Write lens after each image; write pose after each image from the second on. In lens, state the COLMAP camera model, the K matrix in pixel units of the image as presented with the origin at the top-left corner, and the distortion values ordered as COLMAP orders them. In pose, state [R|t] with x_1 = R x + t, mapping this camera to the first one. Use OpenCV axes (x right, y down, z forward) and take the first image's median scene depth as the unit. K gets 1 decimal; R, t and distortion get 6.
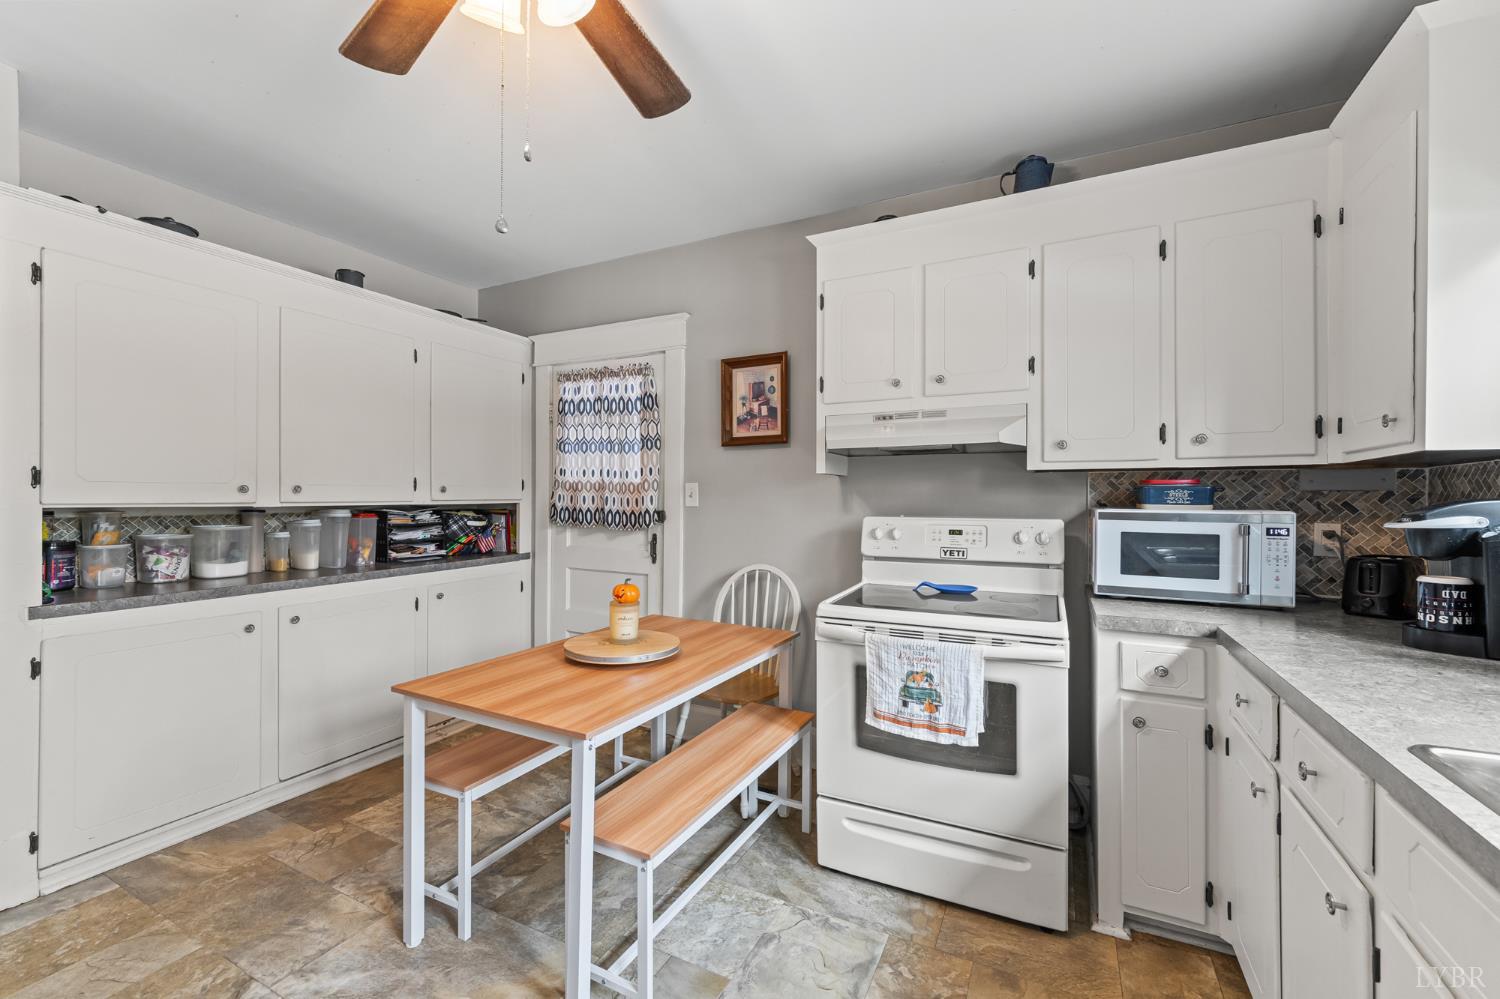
lens RADIAL K [[627.5, 0, 741.8], [0, 627.5, 492.9], [0, 0, 1]] dist [0.000741, -0.000127]
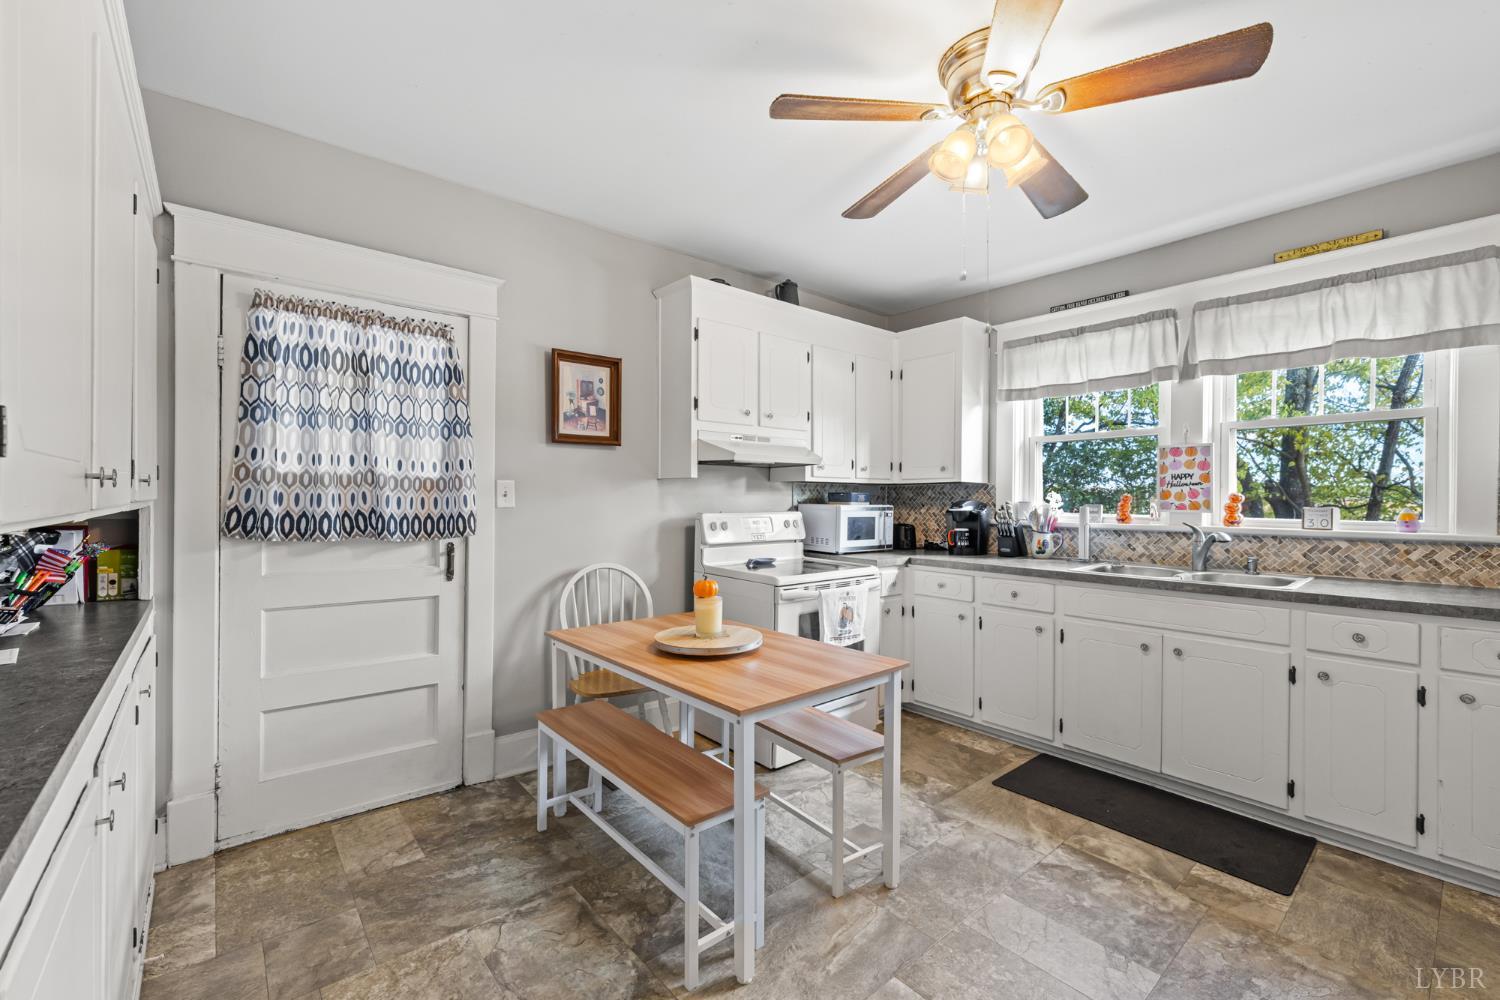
lens RADIAL K [[629.8, 0, 752.7], [0, 629.8, 494.1], [0, 0, 1]] dist [0.000249, 0.000304]
pose [[0.369408, 0.005327, 0.929252, -0.801338], [-0.012105, 0.999926, -0.000920, 0.000146], [-0.929189, -0.010909, 0.369445, 0.385212]]
